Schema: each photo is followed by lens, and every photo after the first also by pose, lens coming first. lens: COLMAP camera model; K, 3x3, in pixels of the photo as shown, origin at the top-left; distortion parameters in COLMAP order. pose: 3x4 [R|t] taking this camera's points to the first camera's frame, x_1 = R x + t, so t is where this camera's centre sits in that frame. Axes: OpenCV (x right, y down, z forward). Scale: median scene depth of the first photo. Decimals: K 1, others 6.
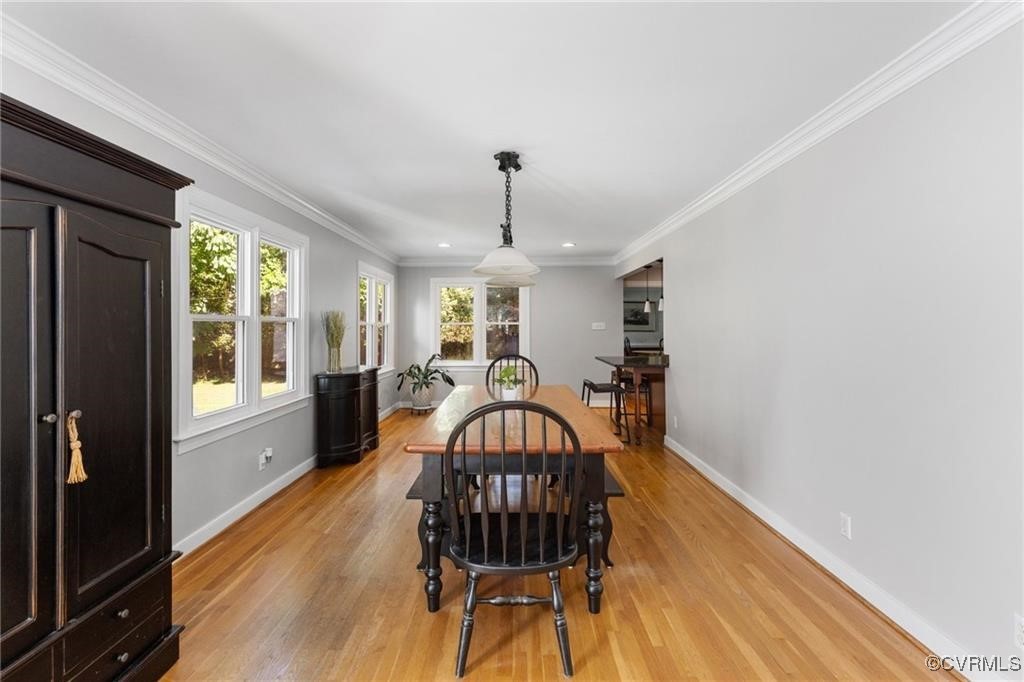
lens RADIAL K [[468.0, 0, 525.1], [0, 468.0, 323.4], [0, 0, 1]] dist [0.002338, -0.001626]
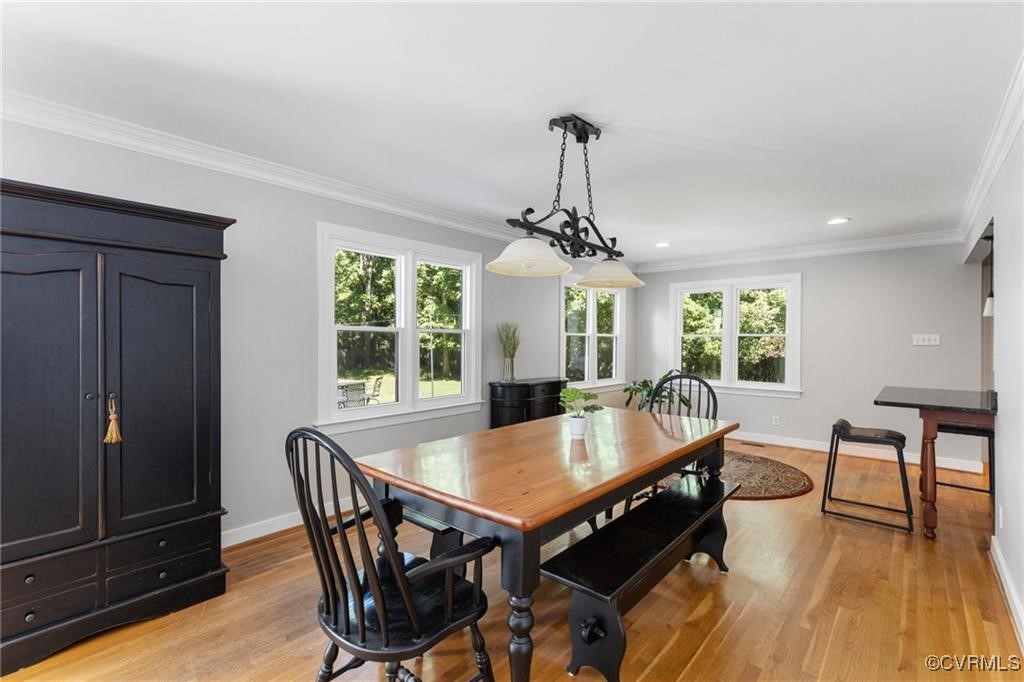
lens RADIAL K [[468.0, 0, 512.6], [0, 468.0, 341.1], [0, 0, 1]] dist [0.002338, -0.001626]
pose [[0.741164, 0.011234, -0.671230, 0.326071], [-0.002649, 0.999901, 0.013810, 0.000463], [0.671318, -0.008457, 0.741121, 0.266234]]
